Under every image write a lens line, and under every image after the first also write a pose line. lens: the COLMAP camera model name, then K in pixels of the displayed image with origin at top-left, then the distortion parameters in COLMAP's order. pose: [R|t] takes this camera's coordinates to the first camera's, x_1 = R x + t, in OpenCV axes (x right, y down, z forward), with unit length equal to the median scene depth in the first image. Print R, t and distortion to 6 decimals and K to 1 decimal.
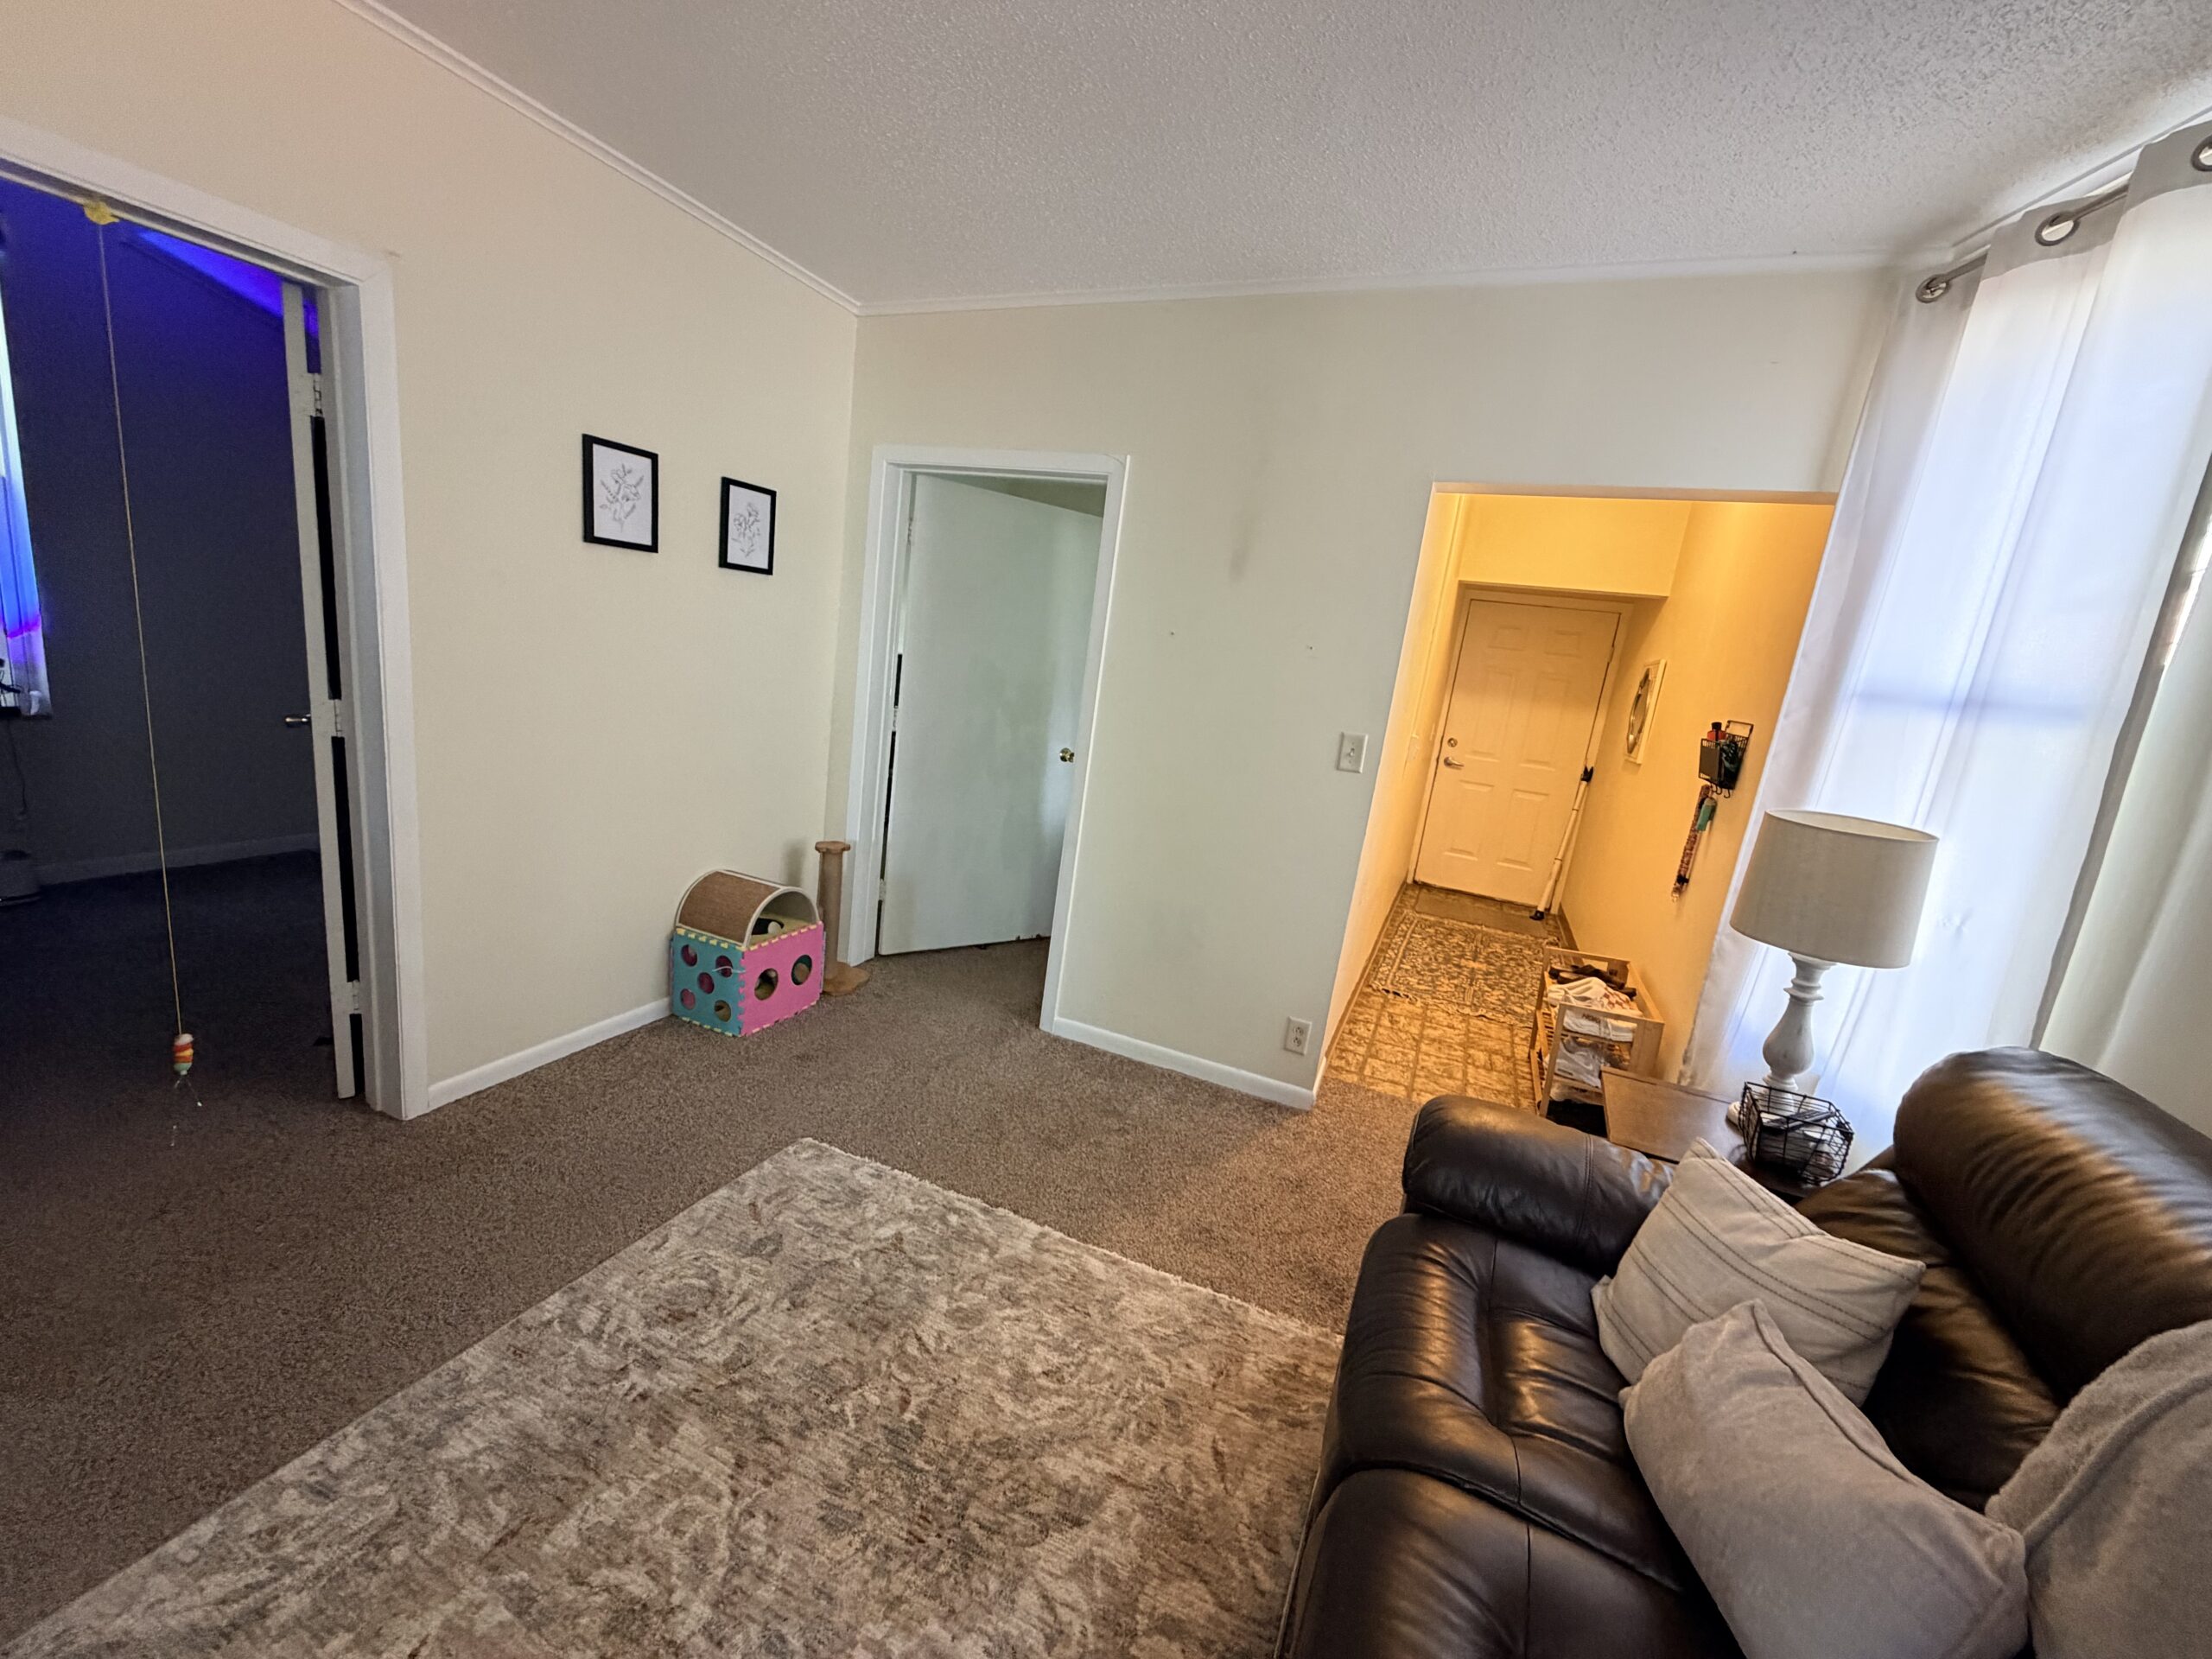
lens RADIAL K [[873.5, 0, 1098.1], [0, 873.5, 831.7], [0, 0, 1]] dist [-0.001824, -0.000284]
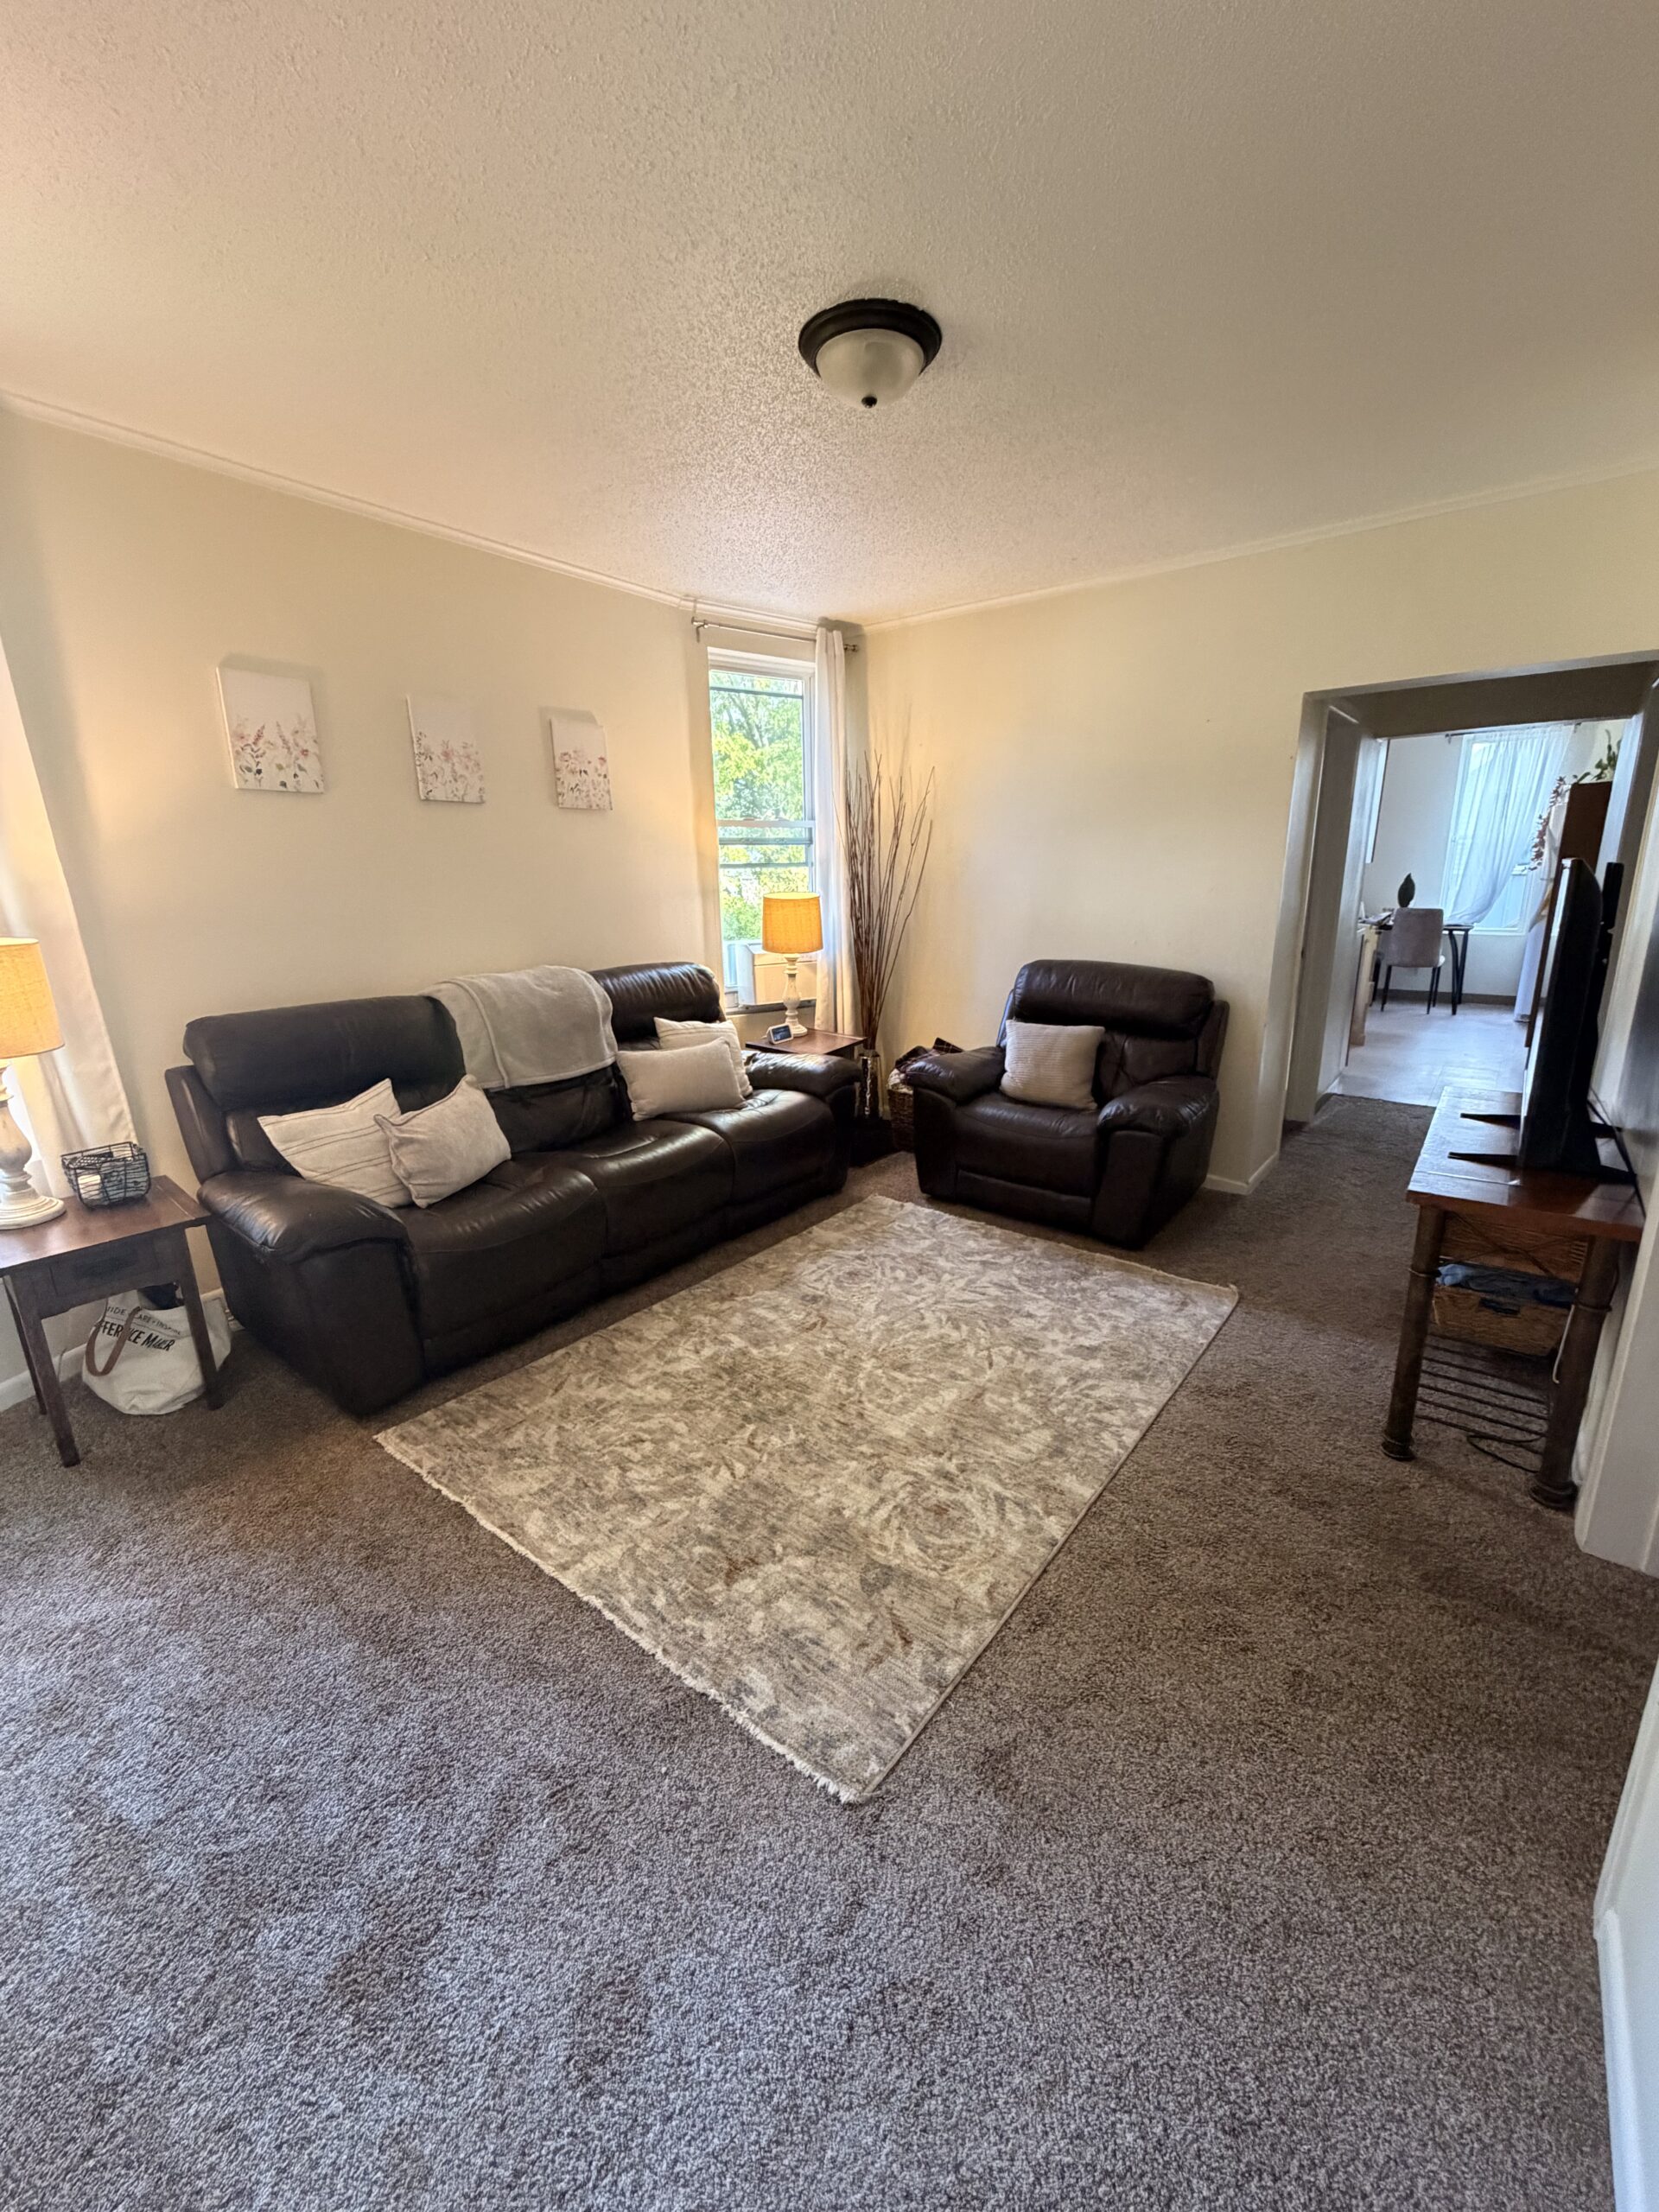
lens RADIAL K [[882.1, 0, 828.9], [0, 882.1, 1103.1], [0, 0, 1]] dist [-0.000062, 0.000132]
pose [[-0.962773, -0.162933, 0.215687, -0.495276], [-0.043710, 0.881260, 0.470606, -0.404074], [-0.266753, 0.443659, -0.855575, 1.729284]]
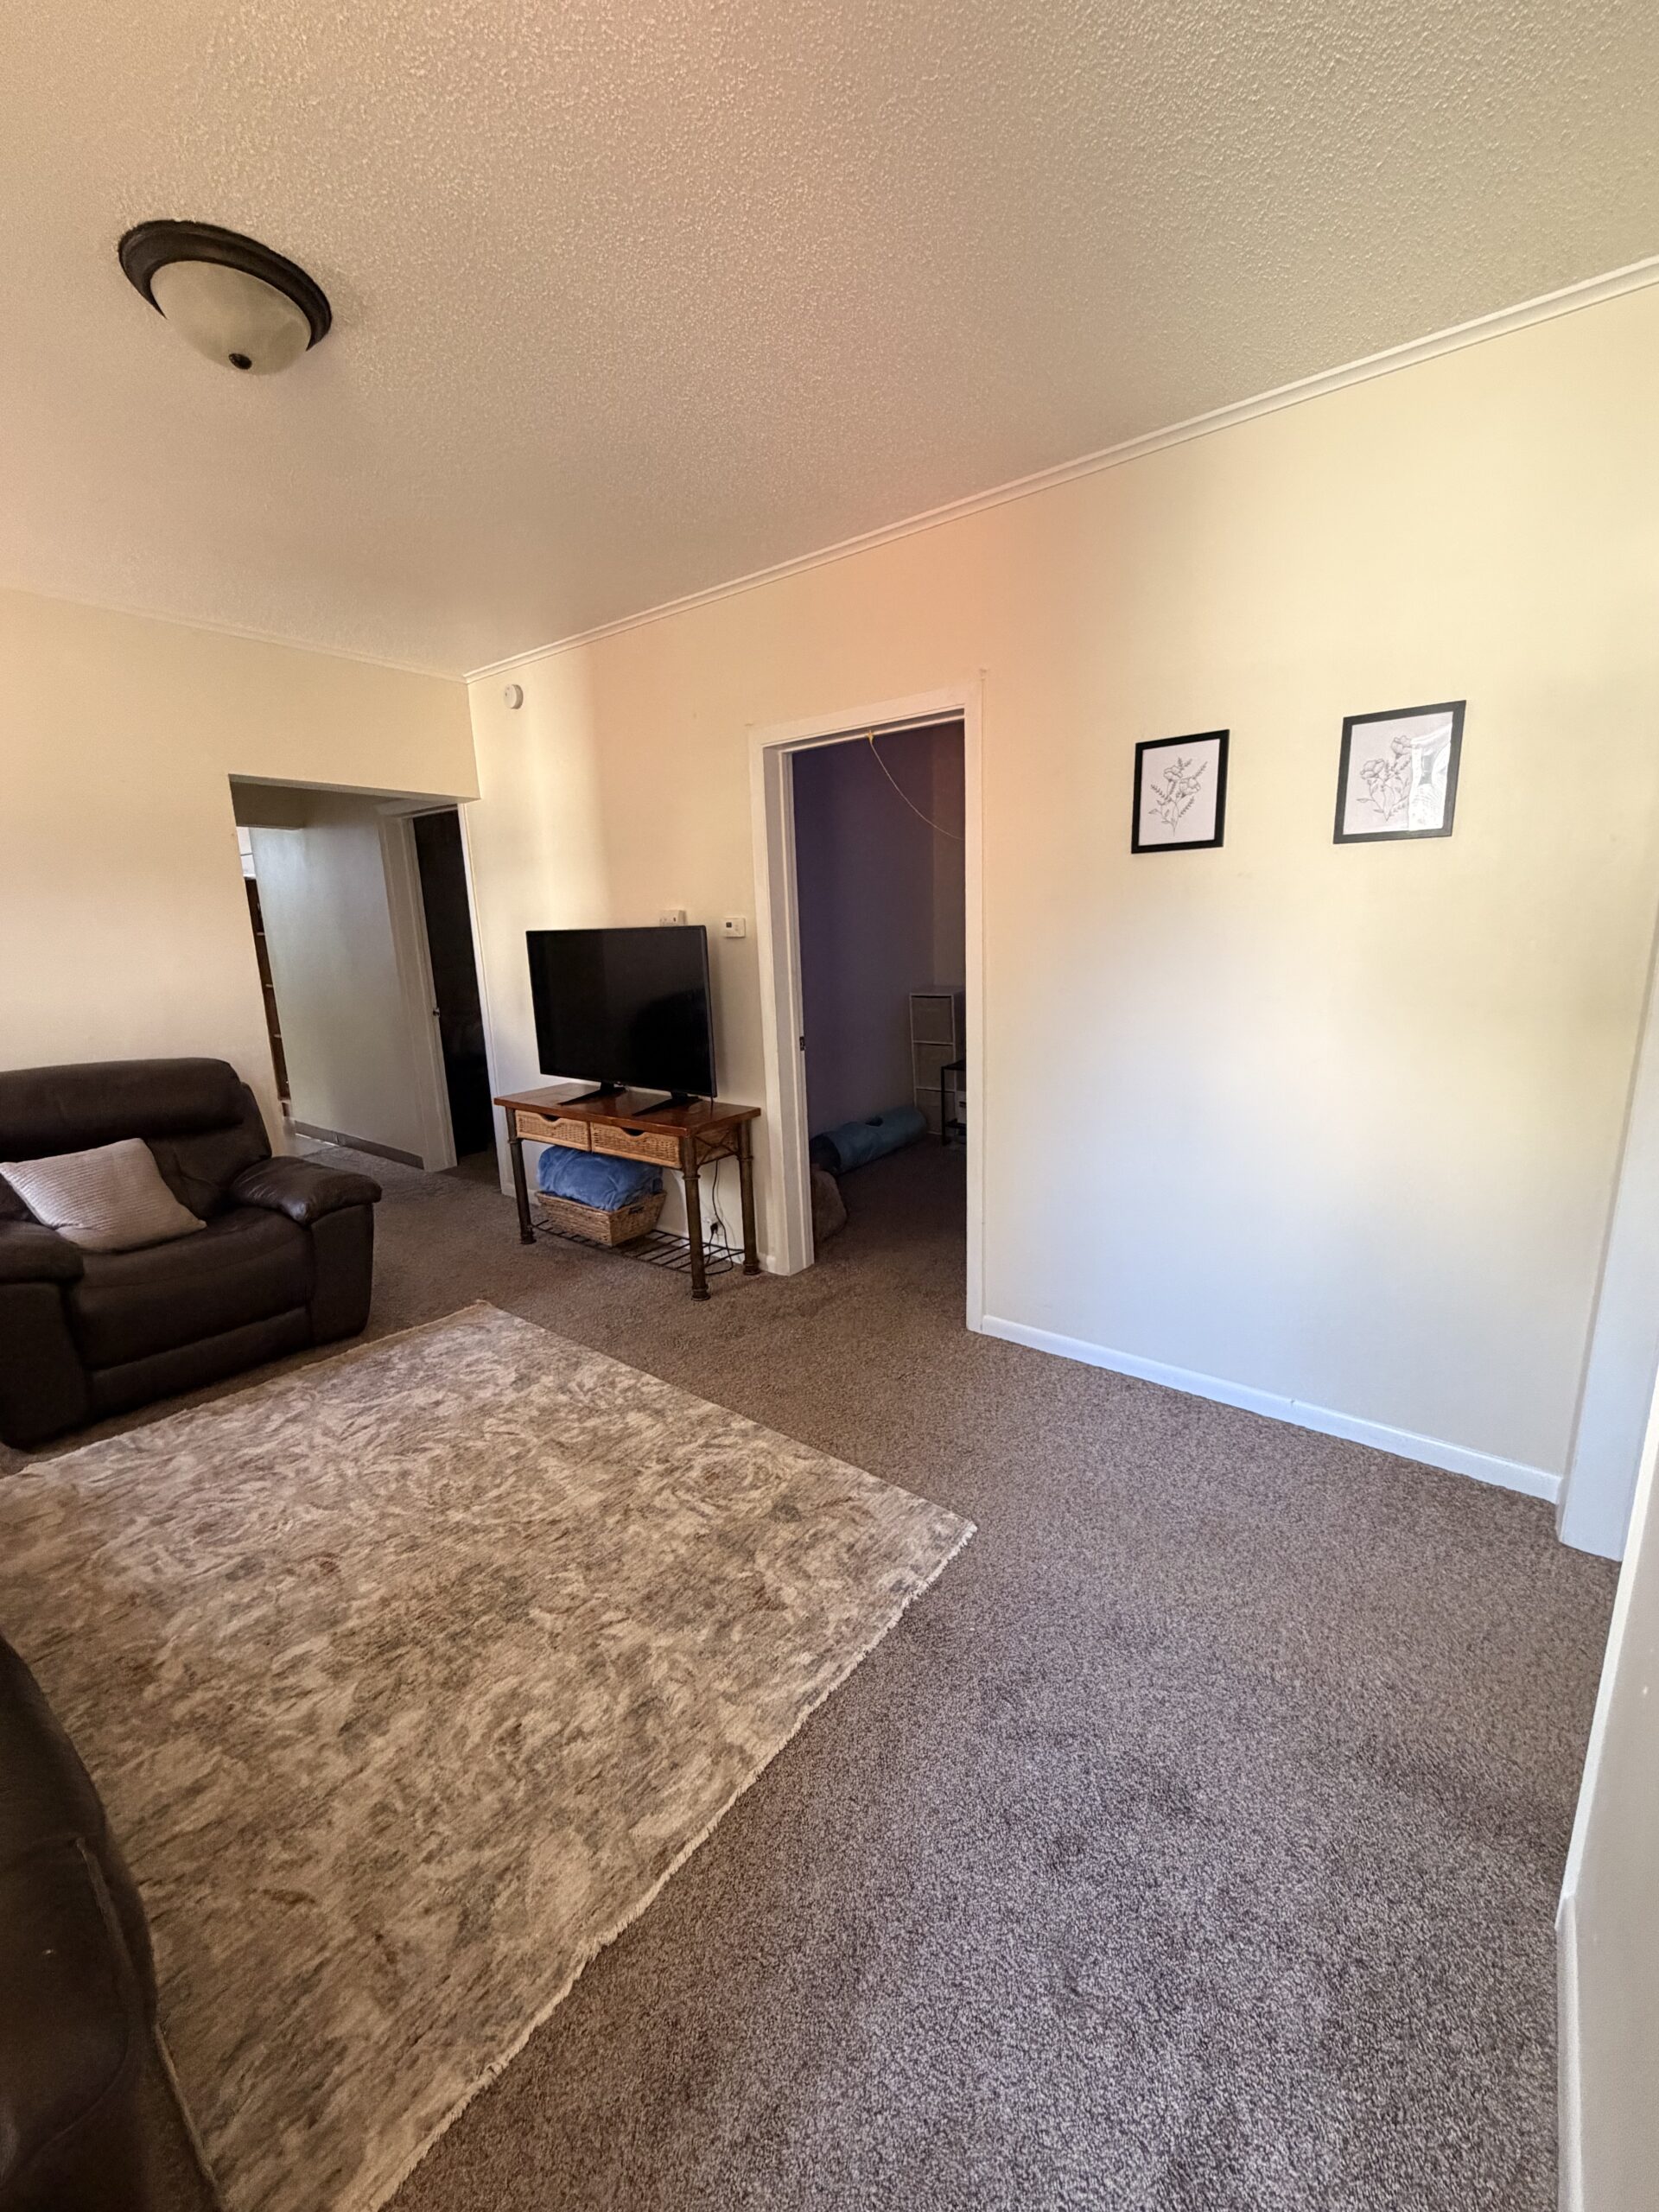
lens RADIAL K [[882.1, 0, 828.9], [0, 882.1, 1103.1], [0, 0, 1]] dist [-0.000062, 0.000132]
pose [[-0.250340, 0.080925, -0.964770, 0.642166], [-0.203828, 0.969761, 0.134233, -0.166076], [0.946459, 0.230251, -0.226275, 1.299310]]
